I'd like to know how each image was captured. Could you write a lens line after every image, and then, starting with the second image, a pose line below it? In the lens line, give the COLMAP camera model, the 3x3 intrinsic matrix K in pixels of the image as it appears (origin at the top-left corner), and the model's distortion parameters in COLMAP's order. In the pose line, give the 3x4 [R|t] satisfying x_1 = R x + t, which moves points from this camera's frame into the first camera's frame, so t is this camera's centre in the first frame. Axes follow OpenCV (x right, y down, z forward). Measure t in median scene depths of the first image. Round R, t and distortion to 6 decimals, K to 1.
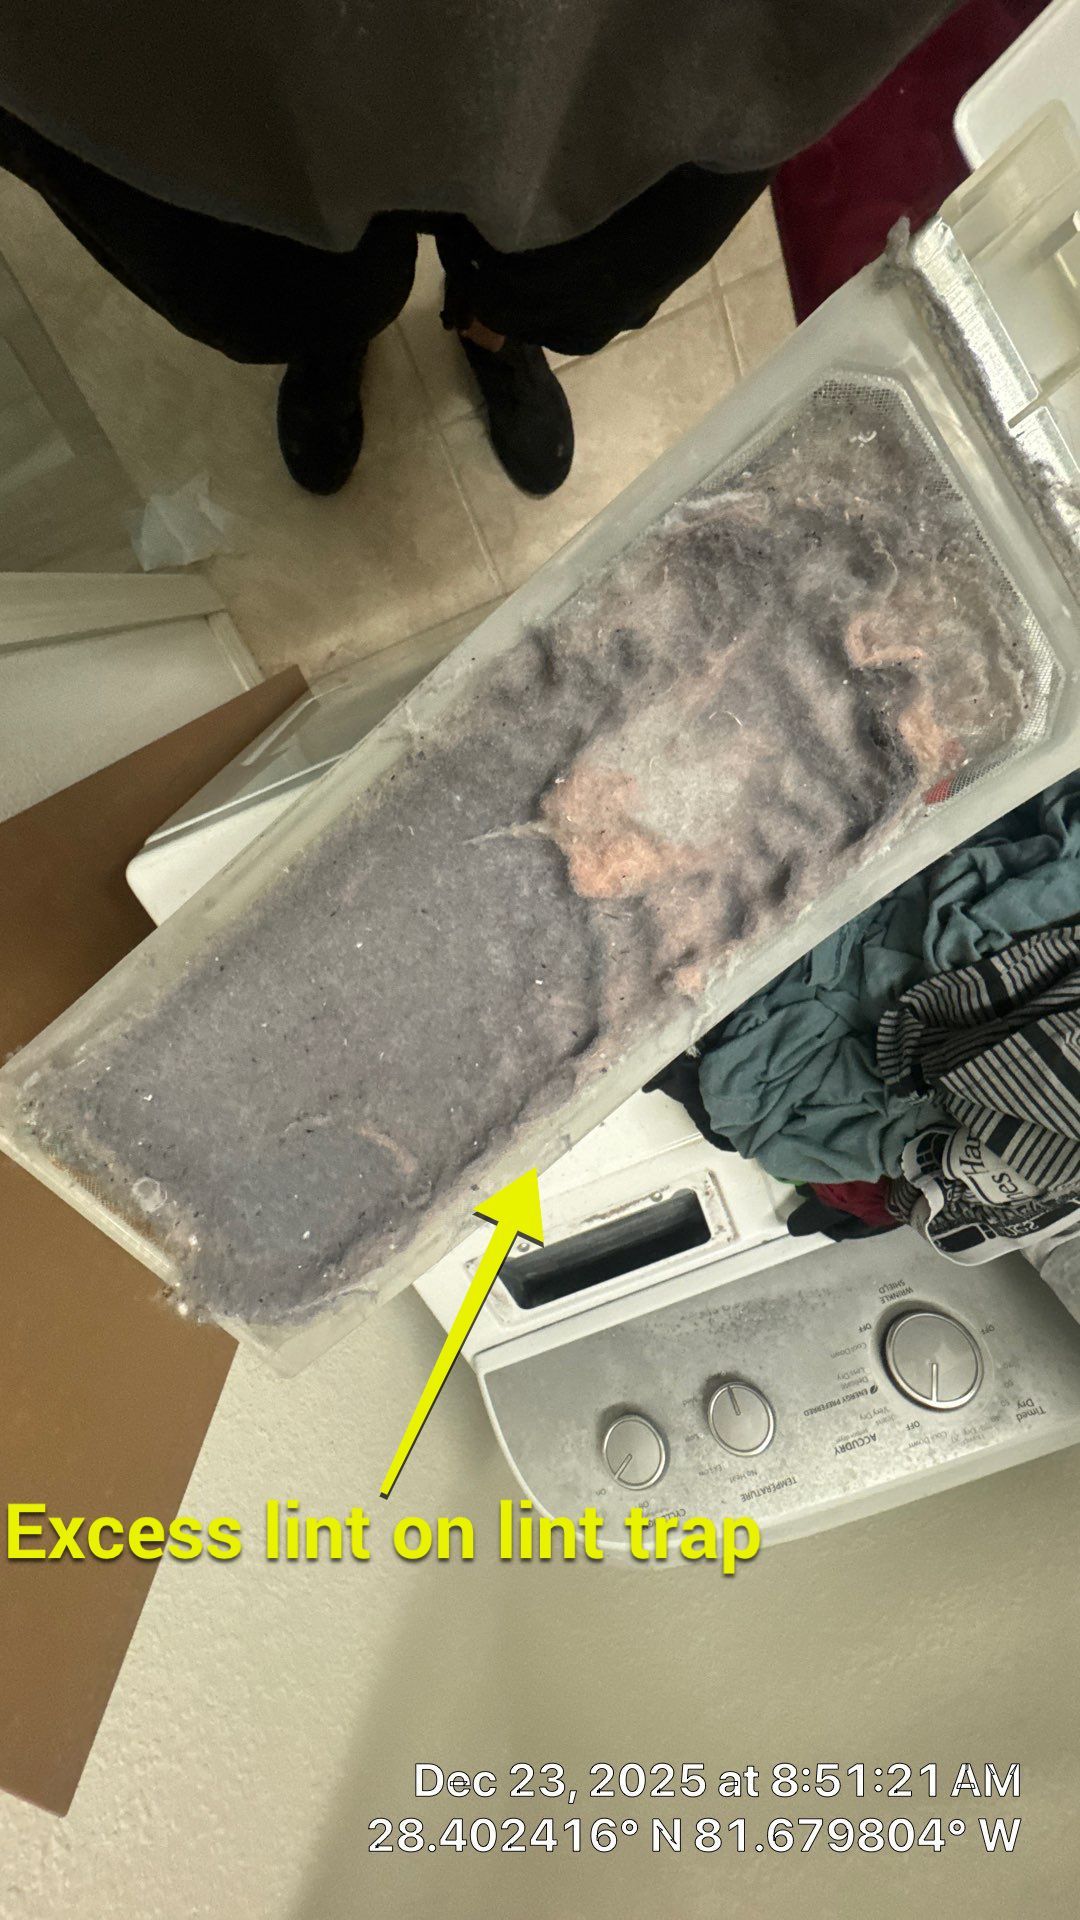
lens RADIAL K [[771.8, 0, 534.5], [0, 771.8, 958.6], [0, 0, 1]] dist [-0.001270, -0.000701]
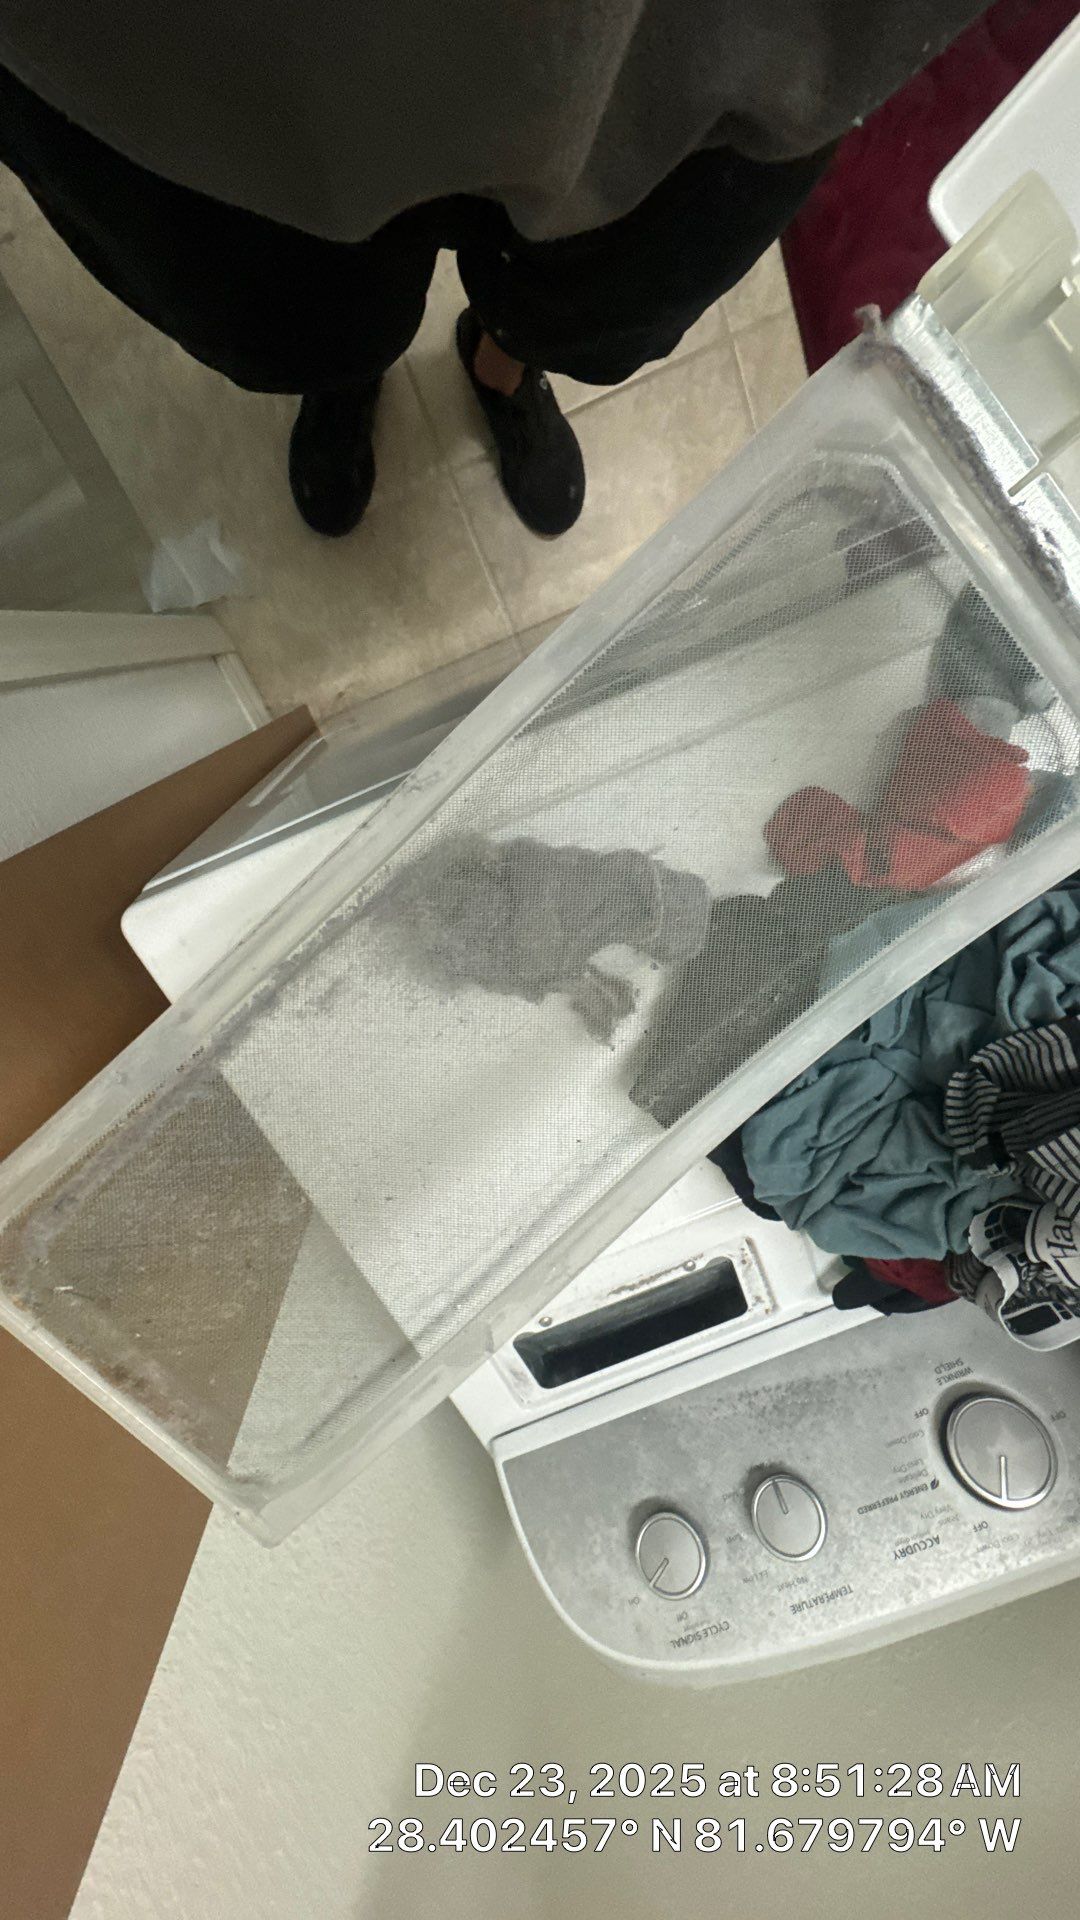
lens RADIAL K [[771.8, 0, 536.7], [0, 771.8, 958.4], [0, 0, 1]] dist [-0.001270, -0.000701]
pose [[0.999987, -0.003968, -0.003317, -0.021469], [0.003803, 0.998821, -0.048403, -0.015964], [0.003505, 0.048390, 0.998822, 0.060439]]
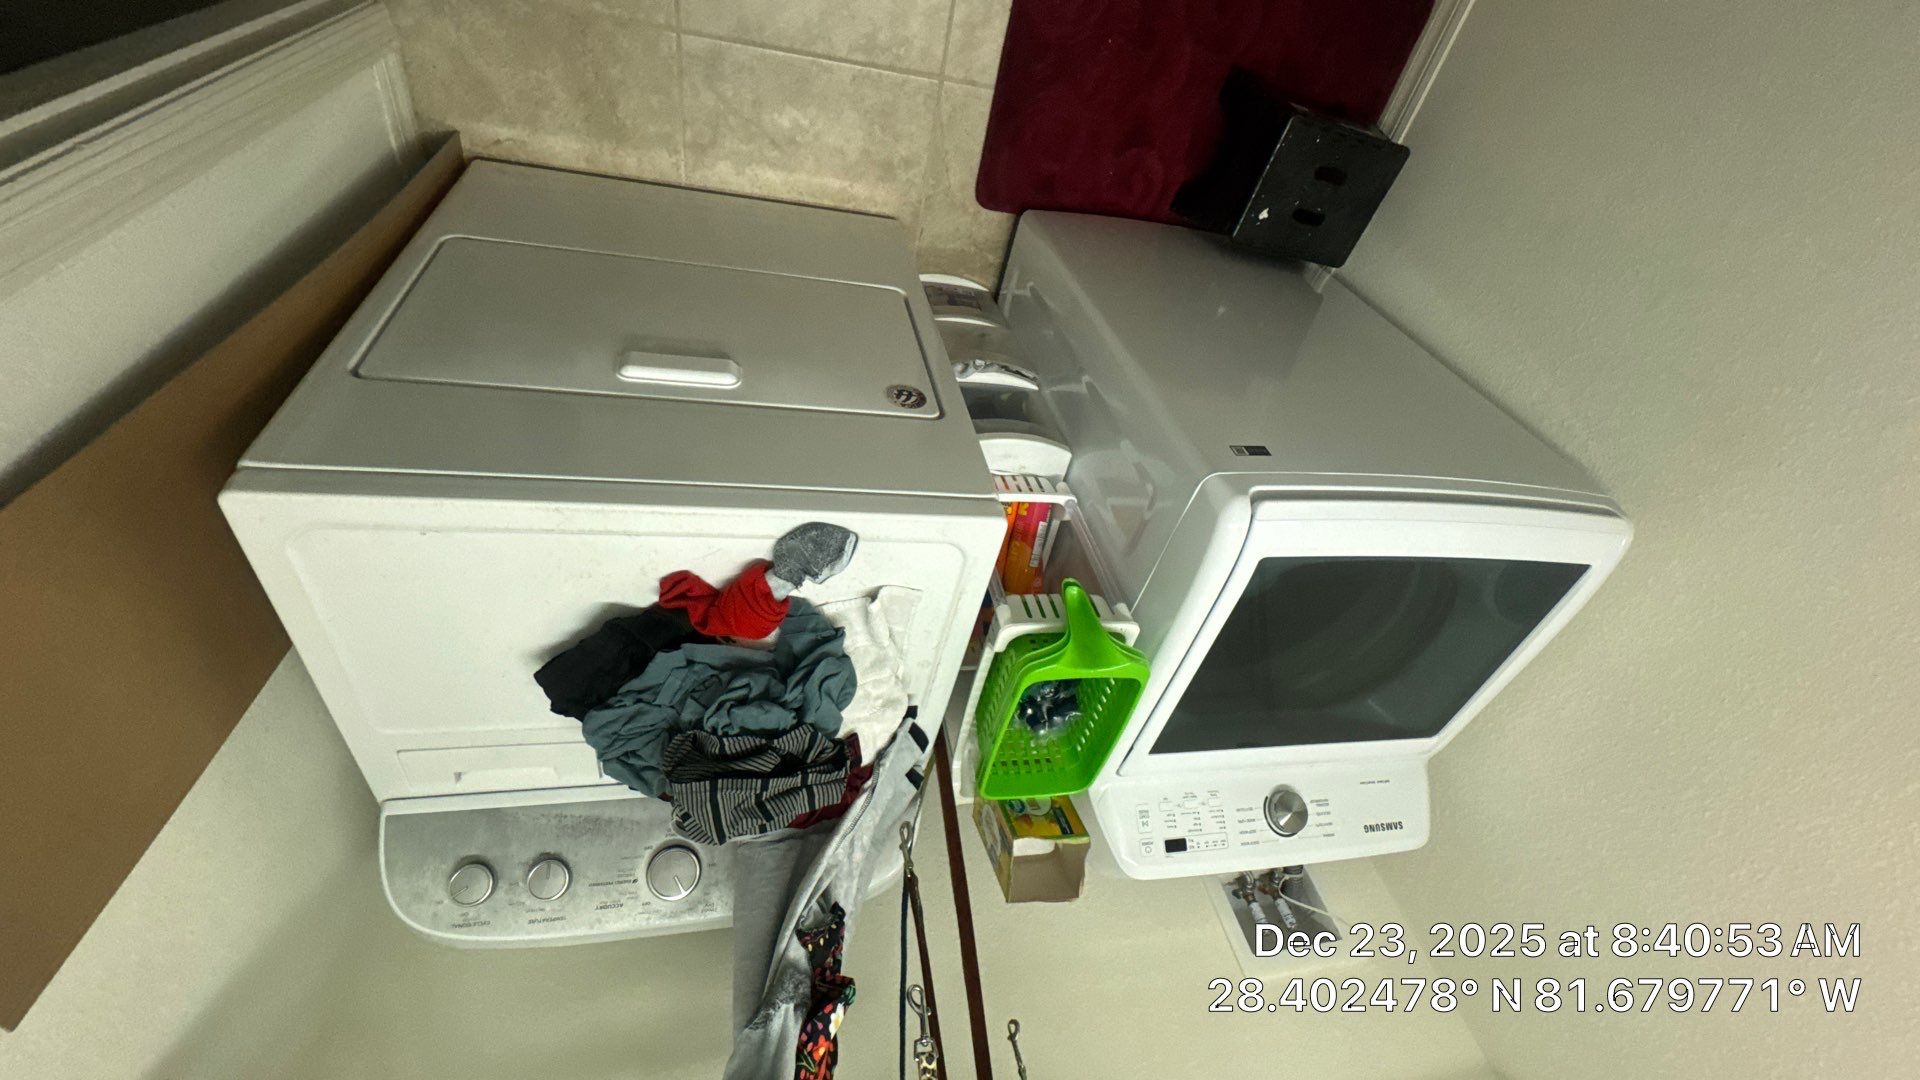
lens RADIAL K [[771.8, 0, 954.6], [0, 771.8, 538.2], [0, 0, 1]] dist [-0.001270, -0.000701]
pose [[0.830884, 0.370974, 0.414741, 0.030617], [-0.445139, 0.890368, 0.095374, -0.587639], [-0.333891, -0.263862, 0.904927, -0.581141]]
